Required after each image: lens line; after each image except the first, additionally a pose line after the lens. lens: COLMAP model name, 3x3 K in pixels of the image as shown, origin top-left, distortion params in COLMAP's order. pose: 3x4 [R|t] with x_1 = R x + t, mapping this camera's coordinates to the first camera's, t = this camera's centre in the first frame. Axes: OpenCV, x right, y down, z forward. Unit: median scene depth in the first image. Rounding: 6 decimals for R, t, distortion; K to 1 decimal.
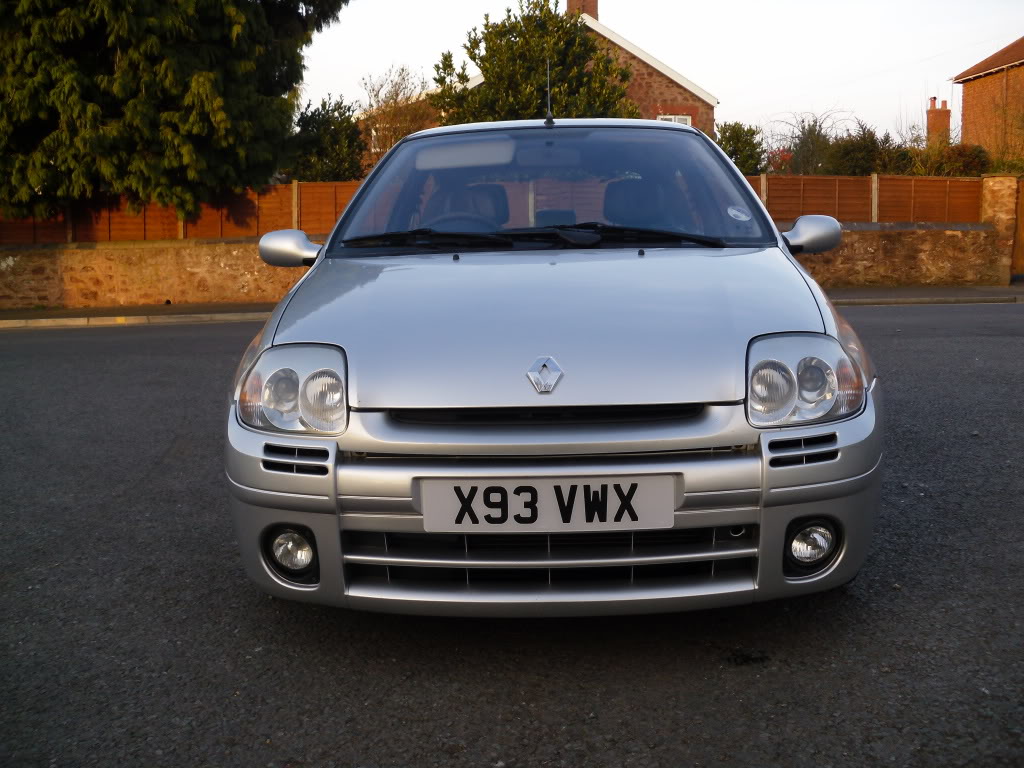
lens RADIAL K [[1032.9, 0, 530.7], [0, 1032.9, 382.3], [0, 0, 1]] dist [-0.203739, 0.201222]
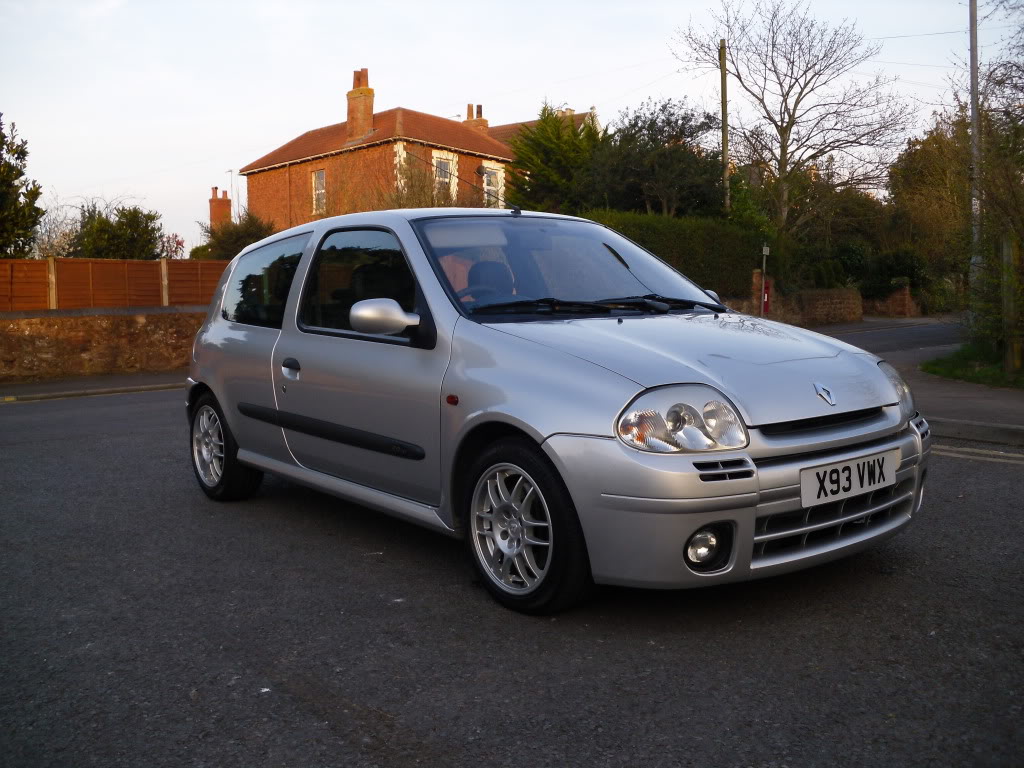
lens RADIAL K [[1032.9, 0, 530.7], [0, 1032.9, 382.3], [0, 0, 1]] dist [-0.203739, 0.201222]
pose [[0.741674, -0.045771, 0.669197, -0.175389], [0.101995, 0.993763, -0.045071, -0.000174], [-0.662961, 0.101683, 0.741717, 0.026060]]
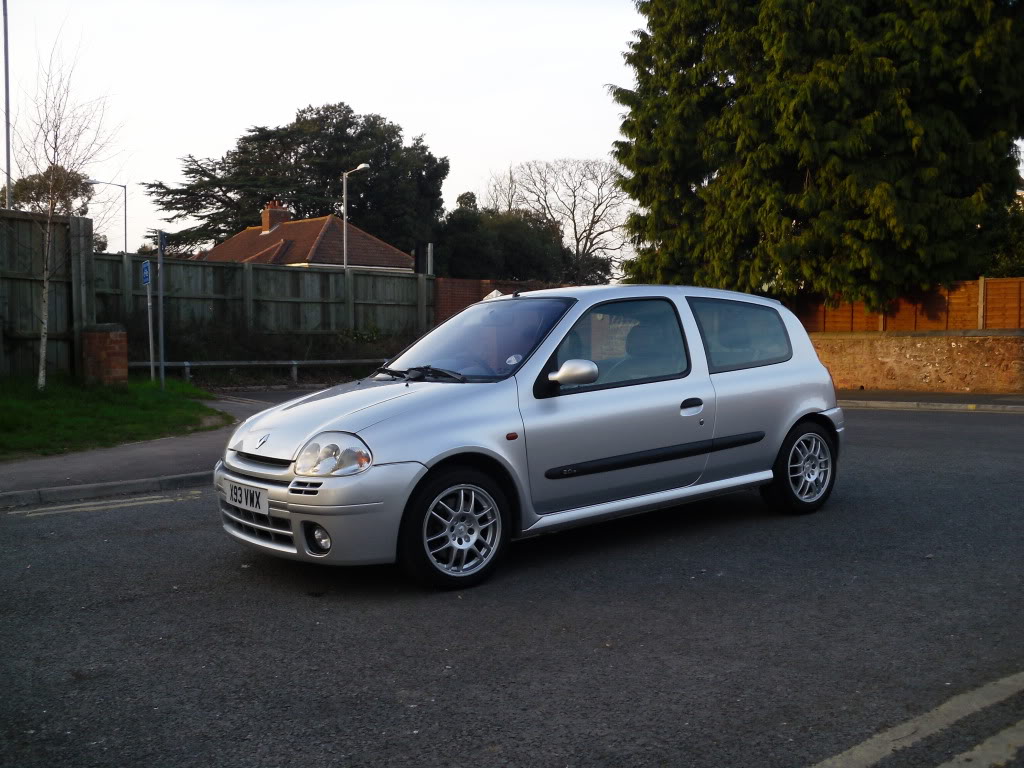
lens RADIAL K [[1032.9, 0, 530.7], [0, 1032.9, 382.3], [0, 0, 1]] dist [-0.203739, 0.201222]
pose [[0.644008, 0.038195, -0.764064, 0.285011], [-0.096118, 0.994878, -0.031282, -0.016656], [0.758956, 0.093586, 0.644381, -0.000107]]
